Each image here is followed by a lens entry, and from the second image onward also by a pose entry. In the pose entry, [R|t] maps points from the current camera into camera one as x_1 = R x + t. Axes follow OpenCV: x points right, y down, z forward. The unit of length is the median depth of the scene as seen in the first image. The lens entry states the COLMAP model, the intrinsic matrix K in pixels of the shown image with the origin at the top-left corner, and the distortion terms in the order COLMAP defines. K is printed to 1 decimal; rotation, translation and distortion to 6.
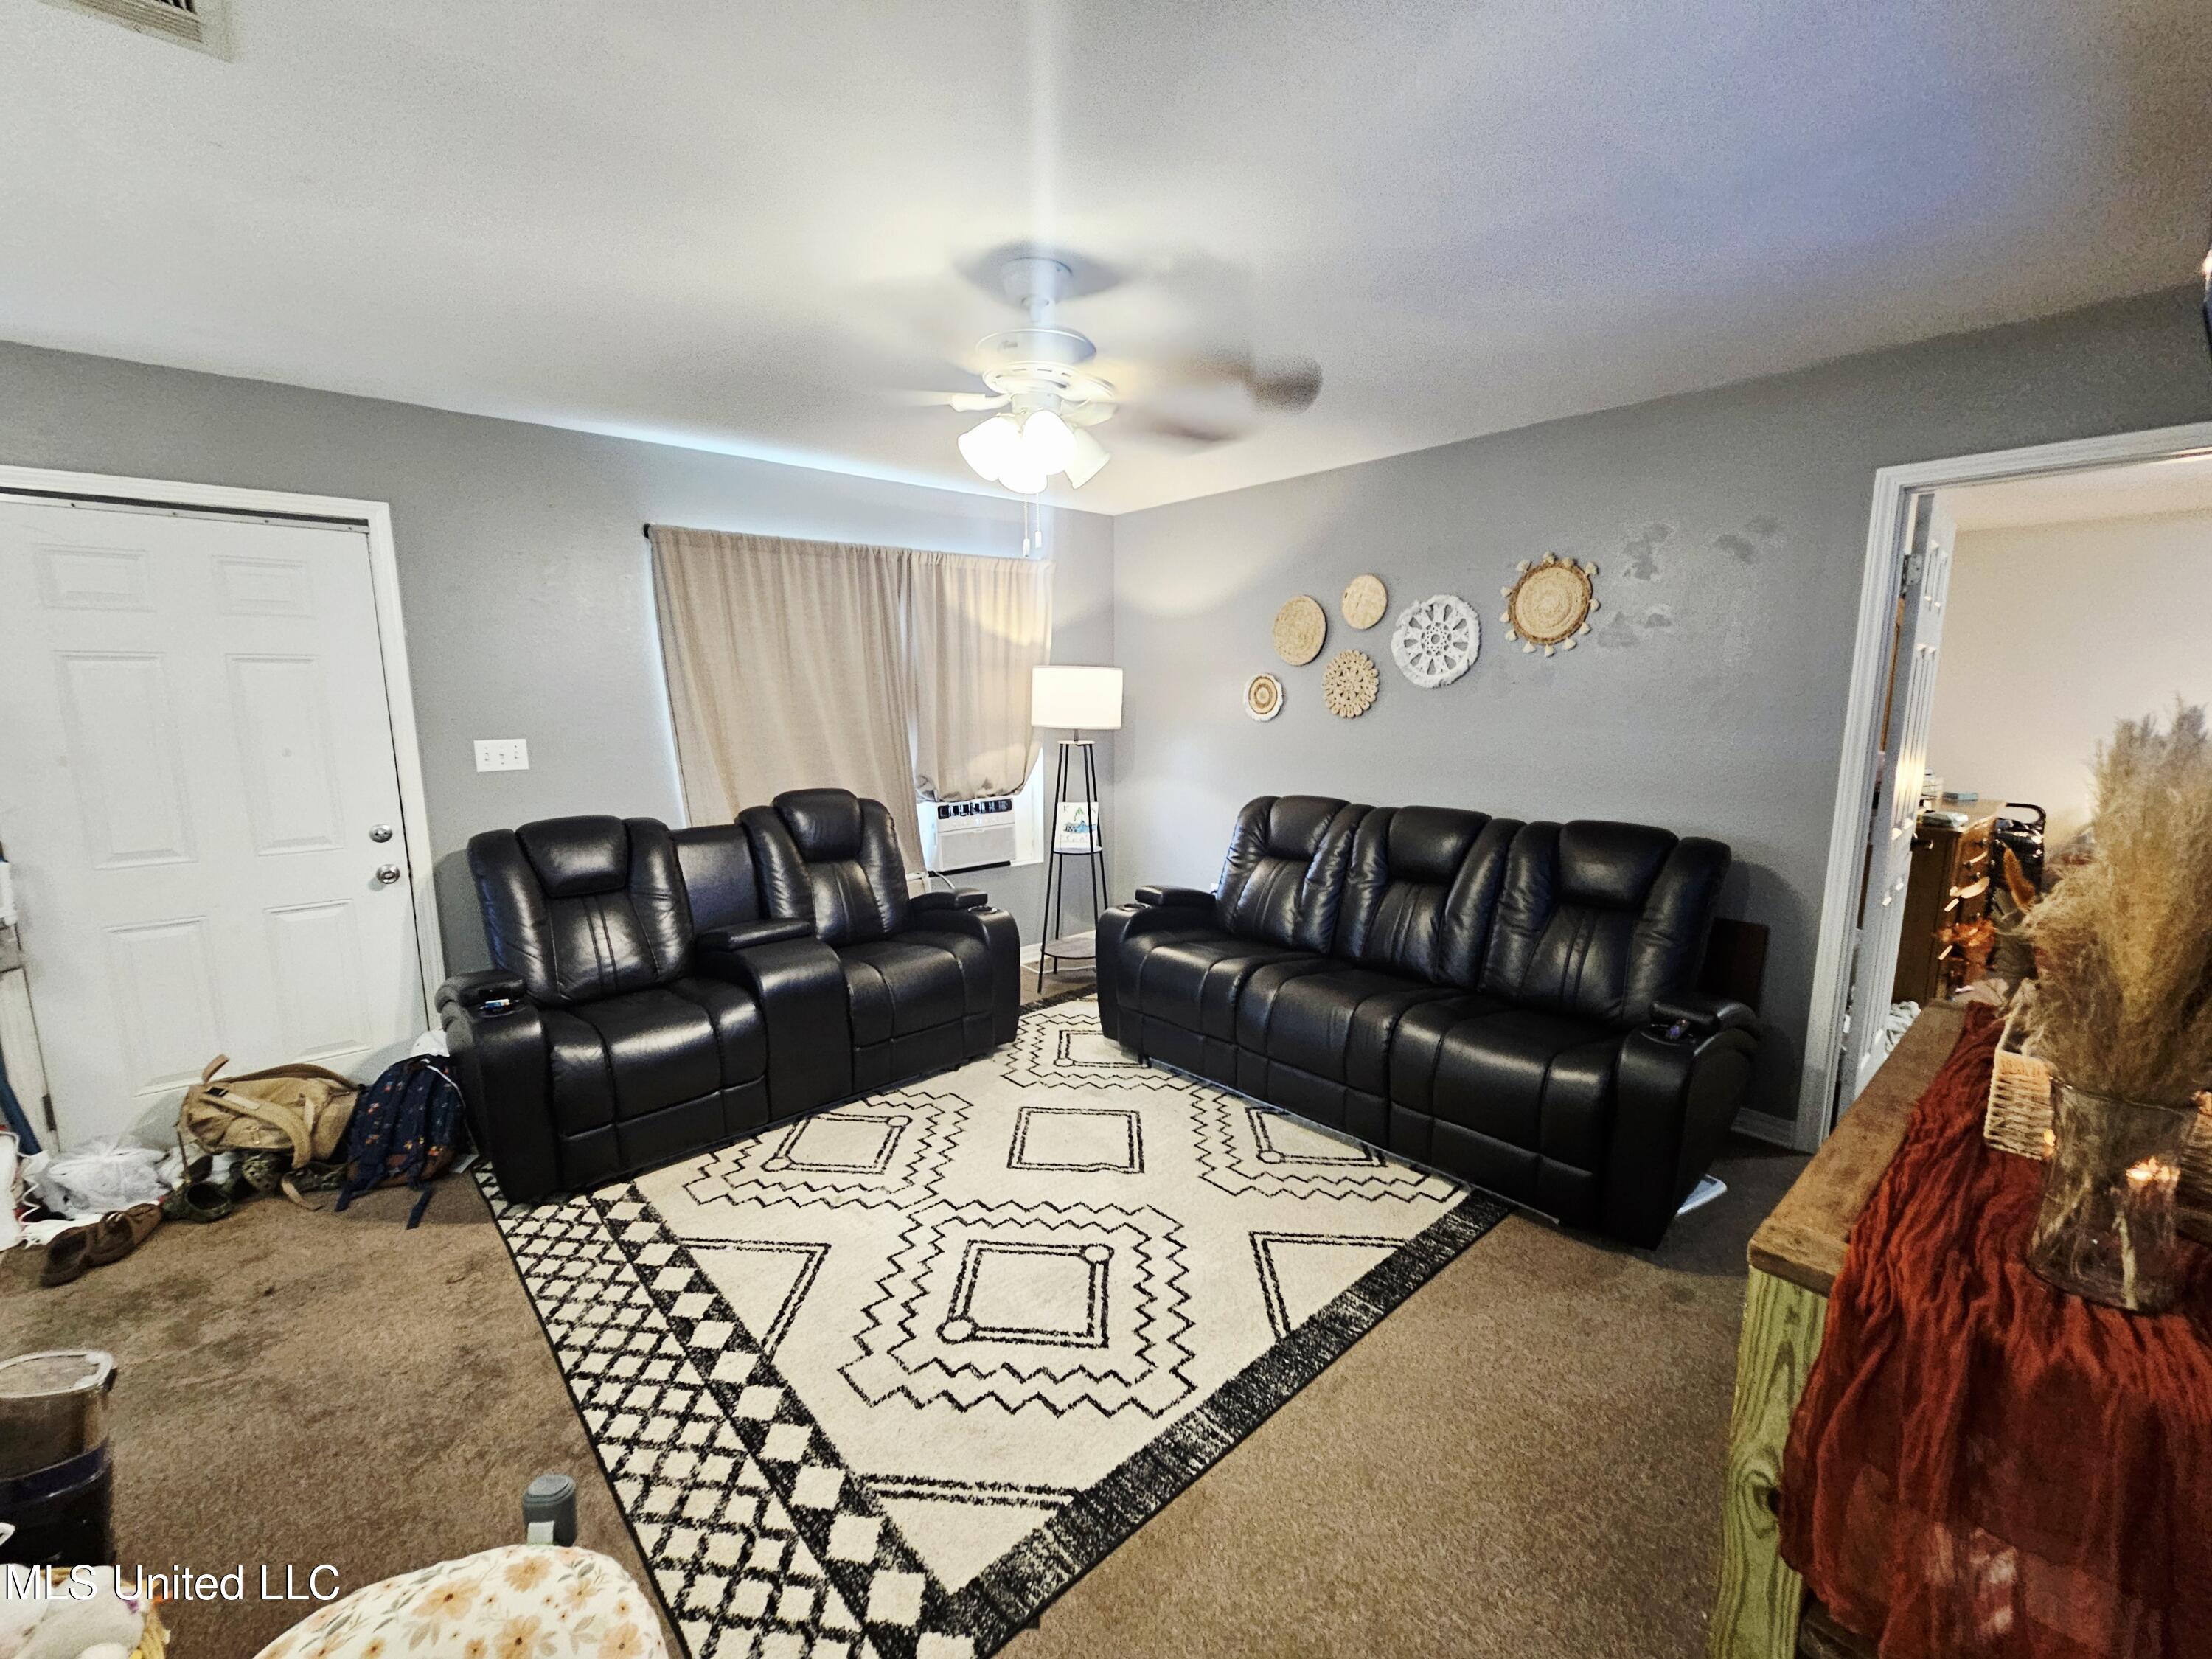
lens RADIAL K [[910.2, 0, 1104.5], [0, 910.2, 826.9], [0, 0, 1]] dist [-0.000953, 0.000726]
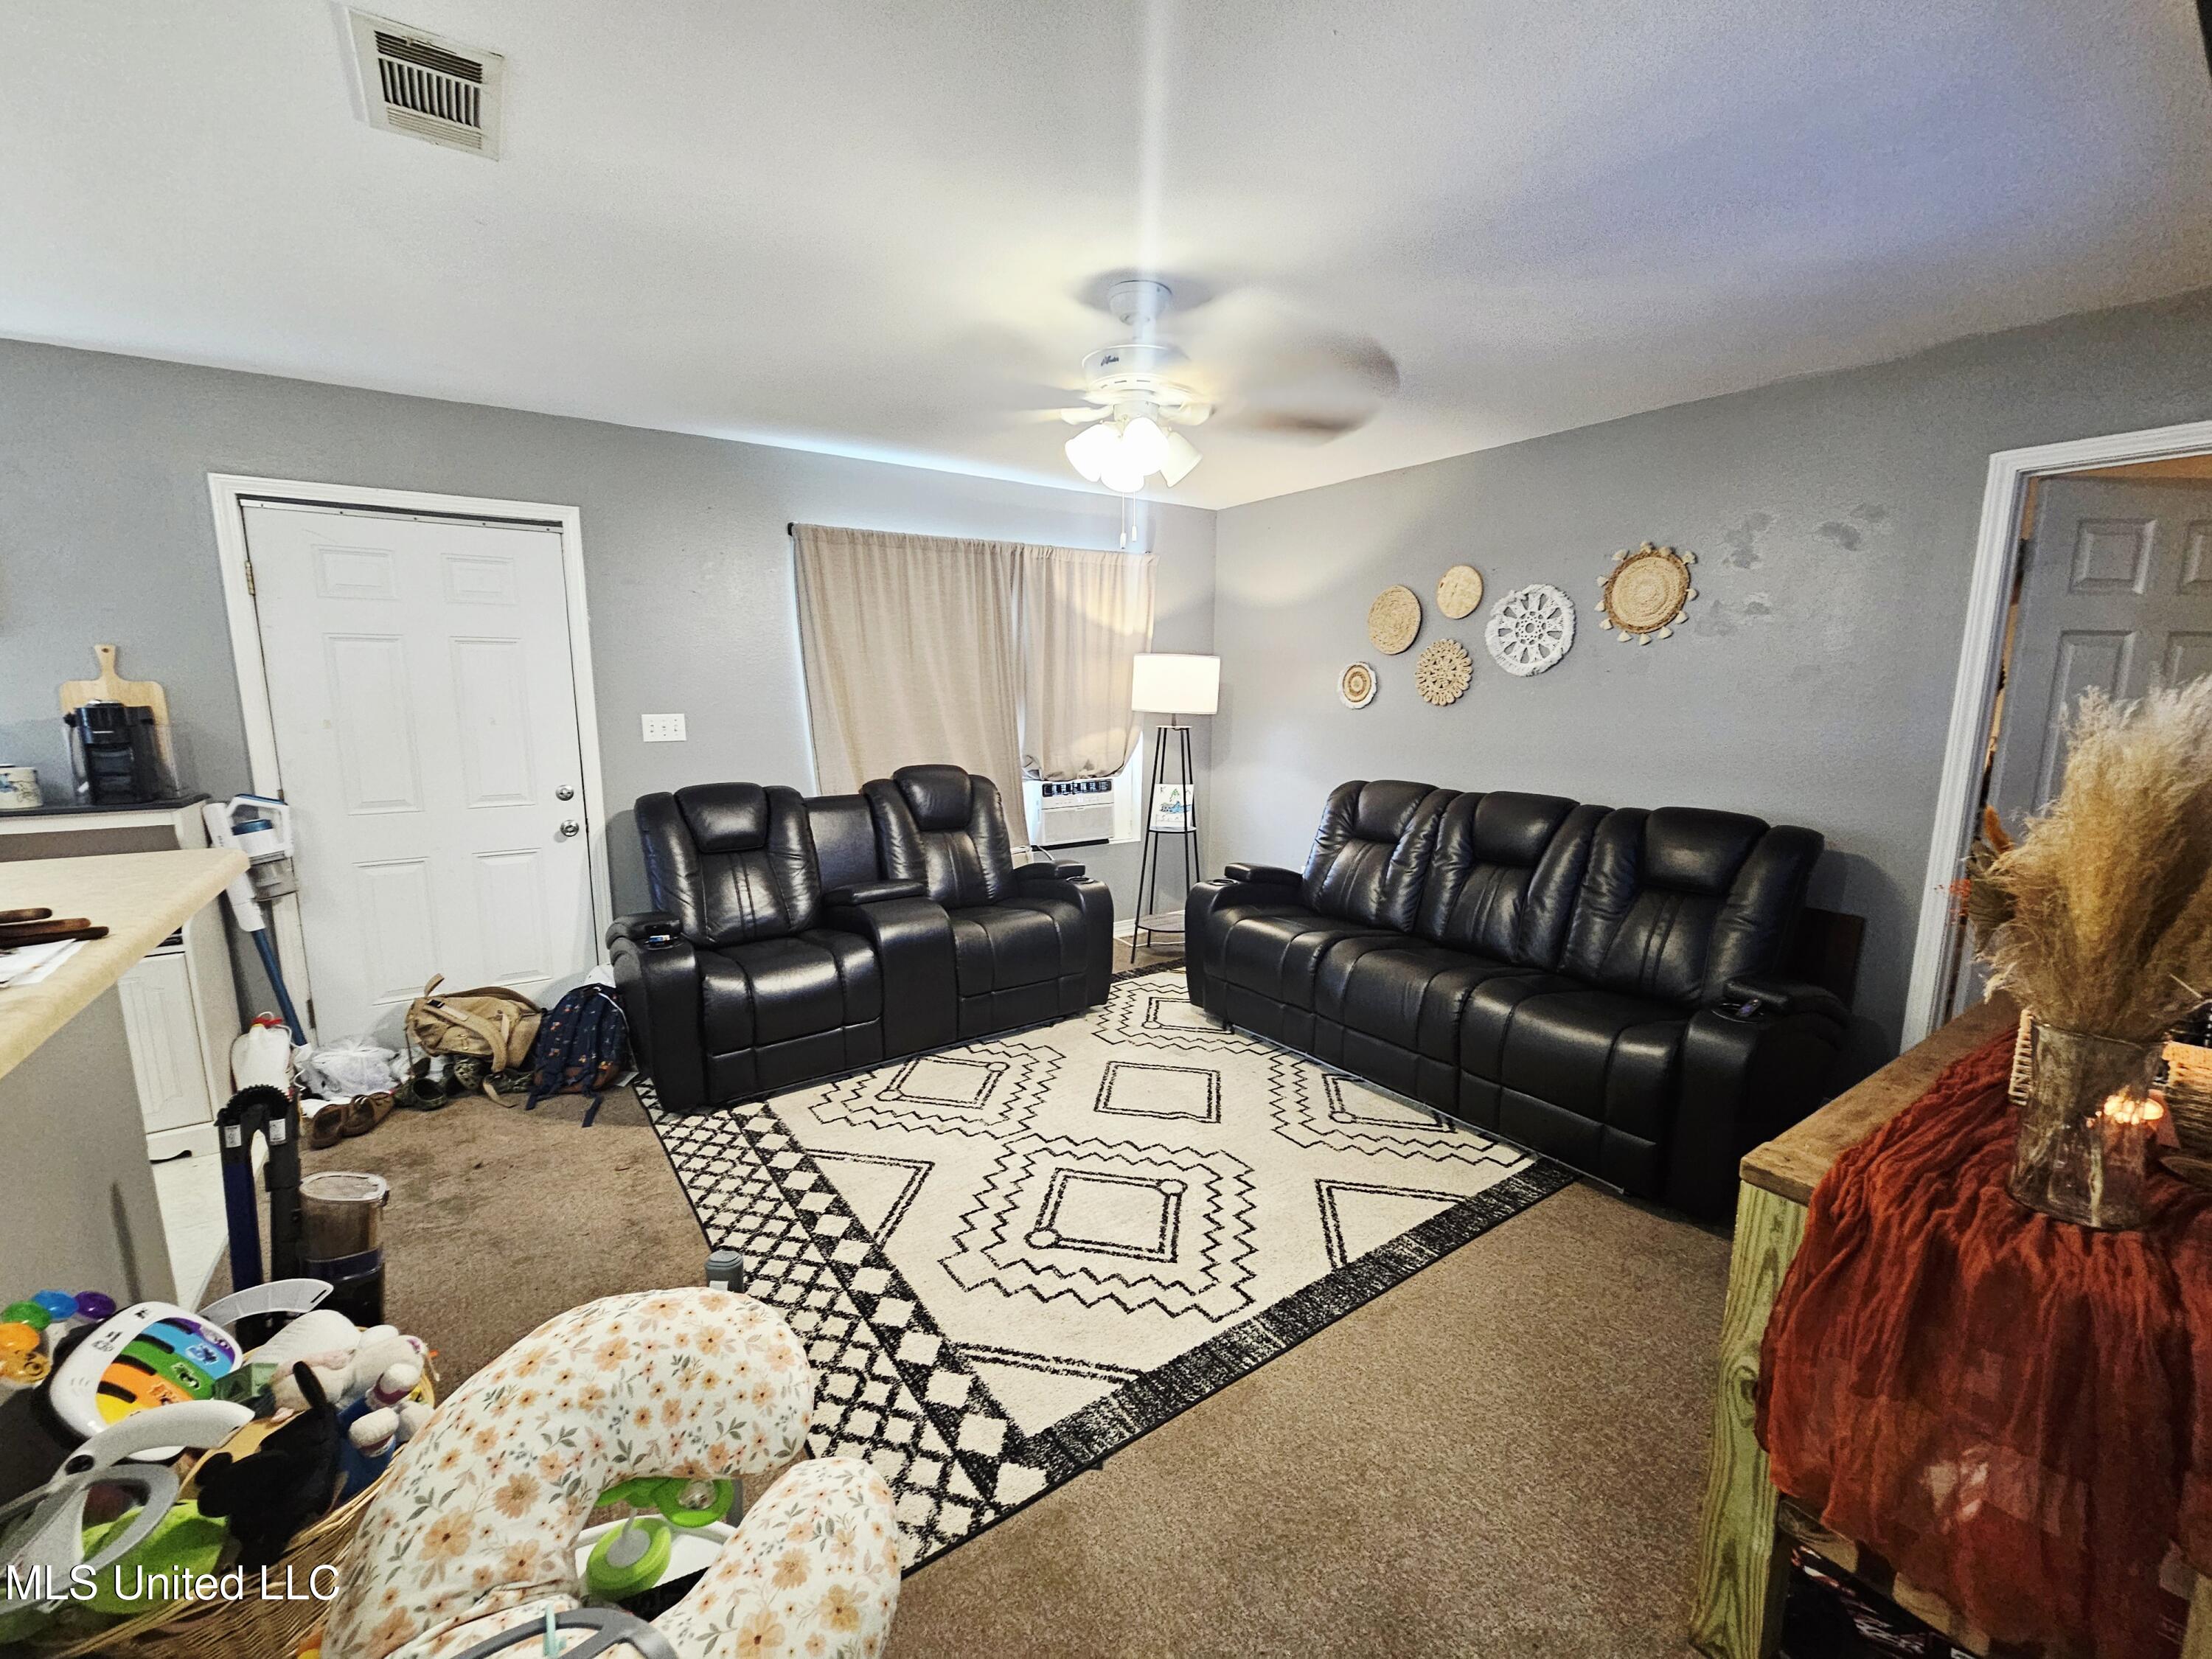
lens RADIAL K [[910.2, 0, 1107.6], [0, 910.2, 816.0], [0, 0, 1]] dist [-0.000953, 0.000726]
pose [[0.993301, 0.025511, -0.112702, 0.025626], [-0.026104, 0.999652, -0.003787, 0.029150], [0.112566, 0.006703, 0.993622, -0.089512]]
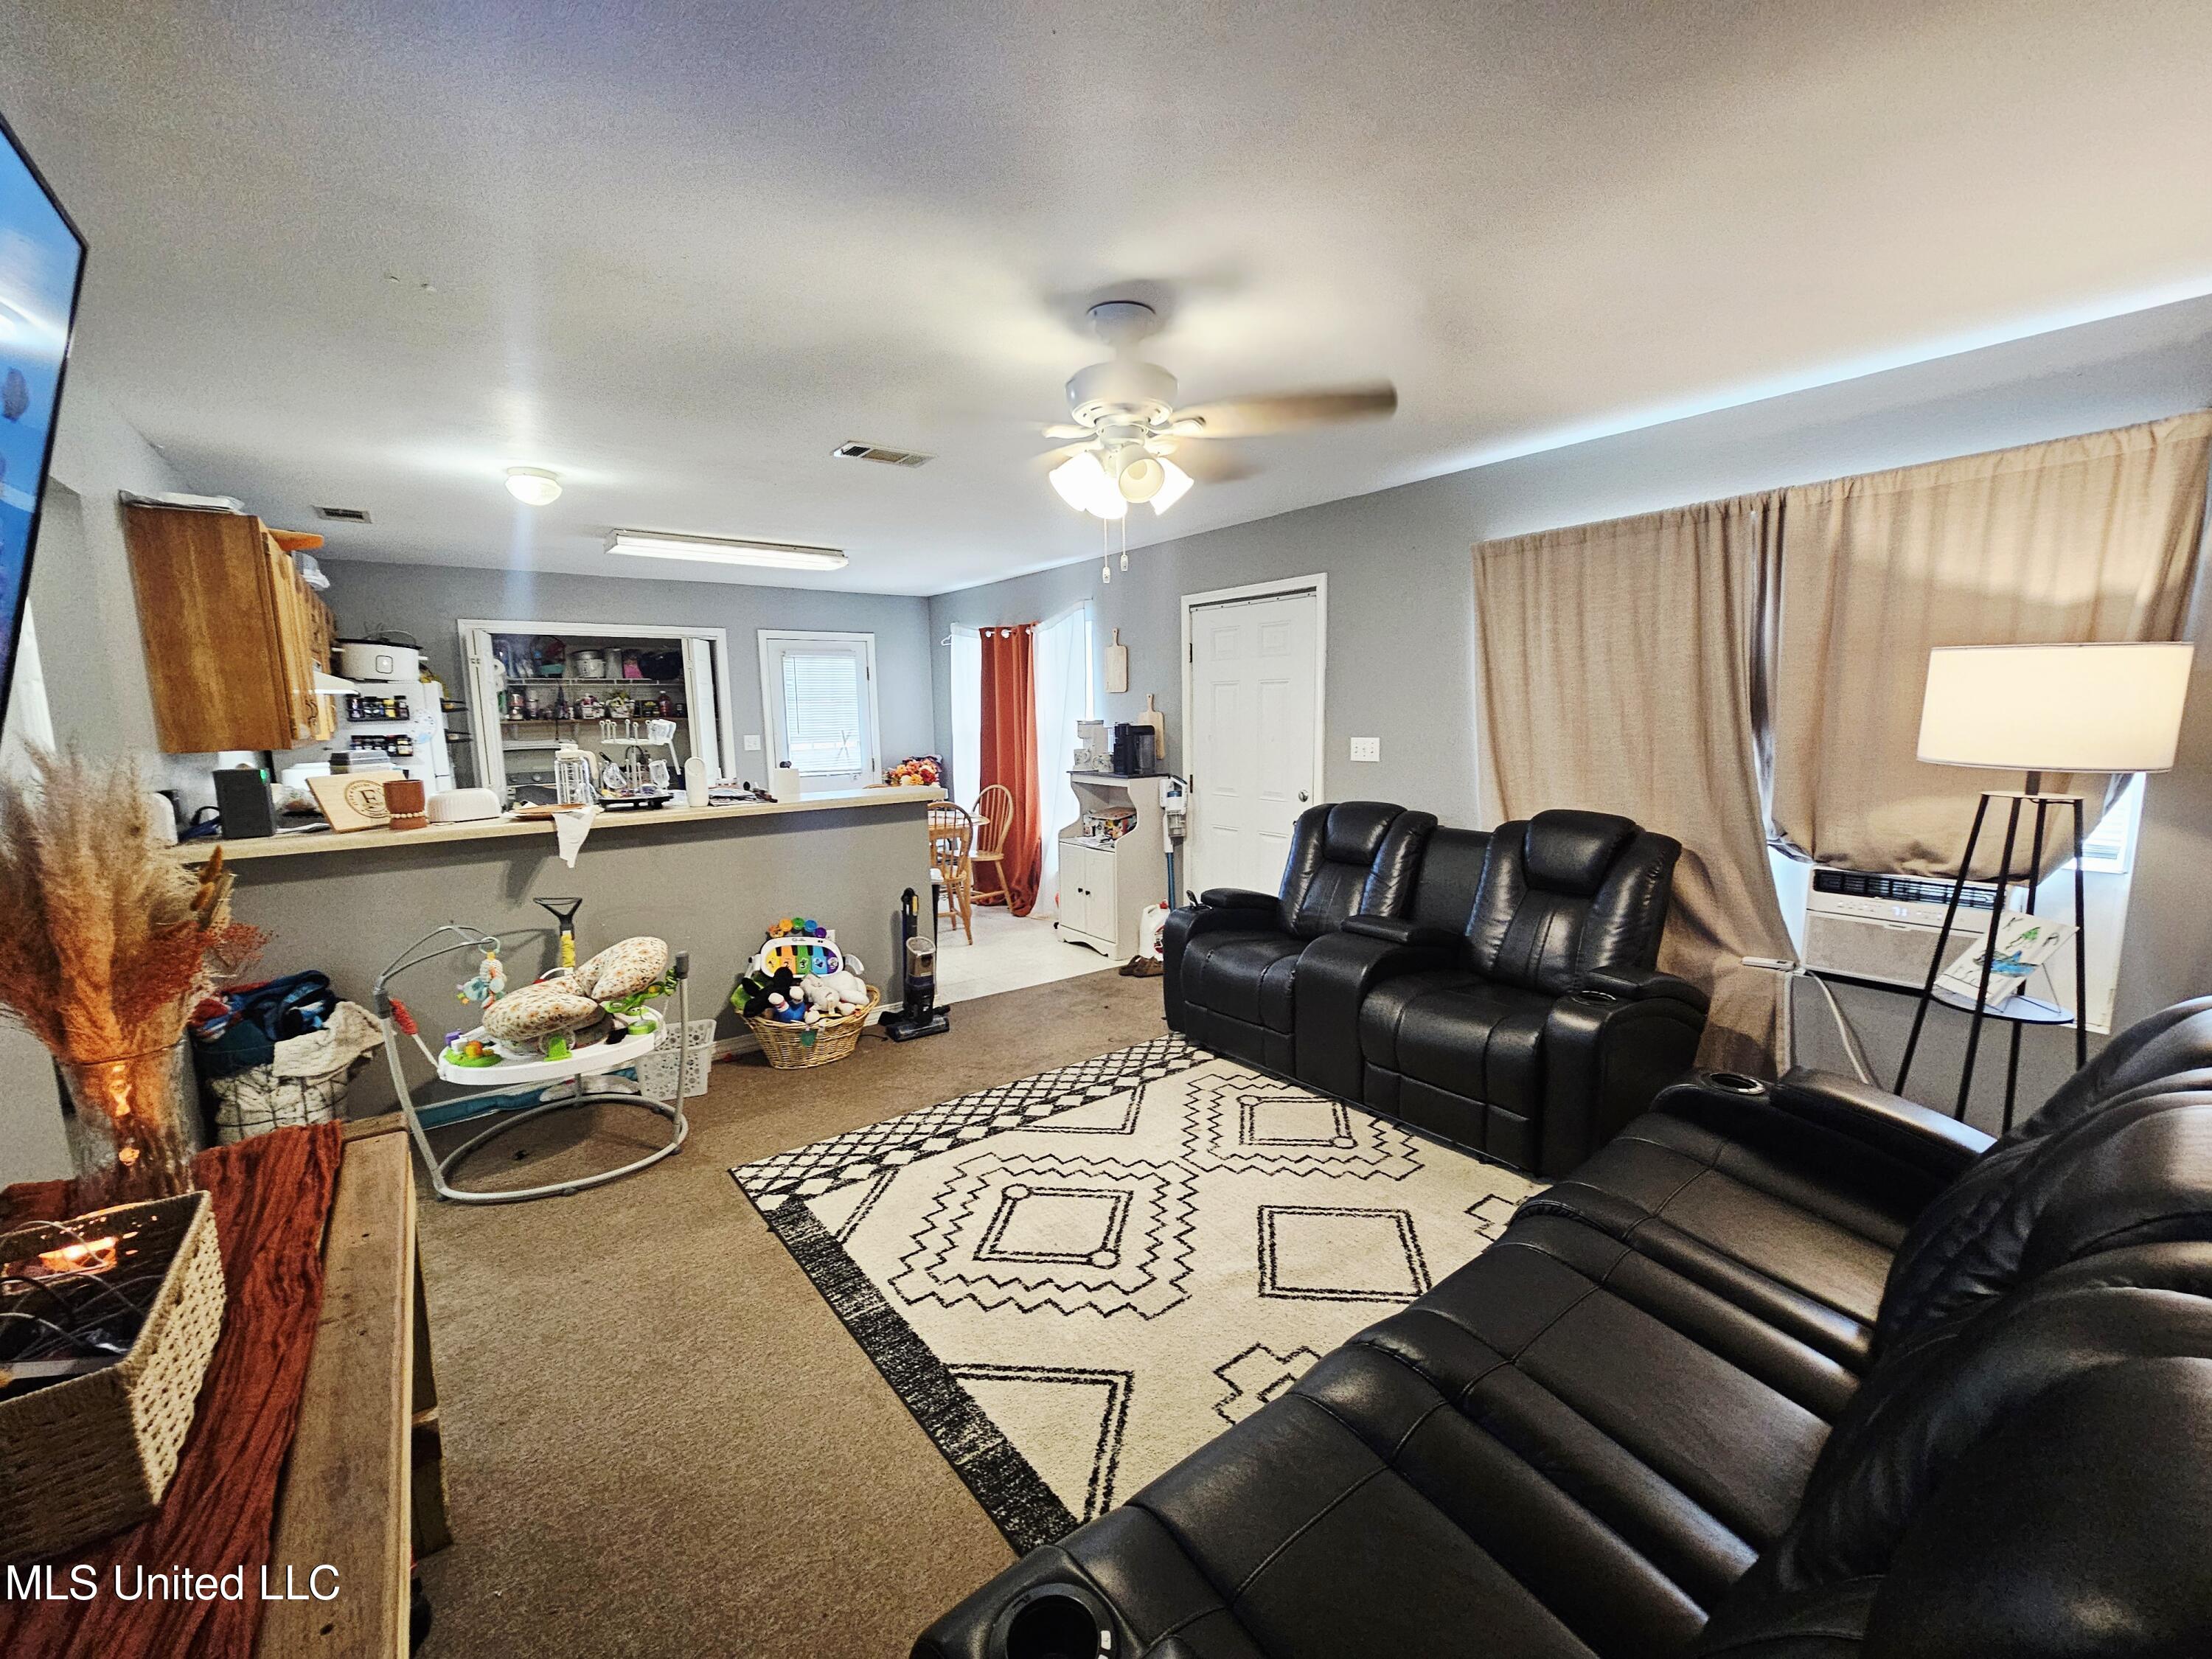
lens RADIAL K [[910.2, 0, 1102.9], [0, 910.2, 819.6], [0, 0, 1]] dist [-0.000953, 0.000726]
pose [[-0.070377, 0.128413, -0.989221, 0.881842], [-0.133120, 0.981600, 0.136894, -0.141749], [0.988598, 0.141319, -0.051988, 0.929440]]
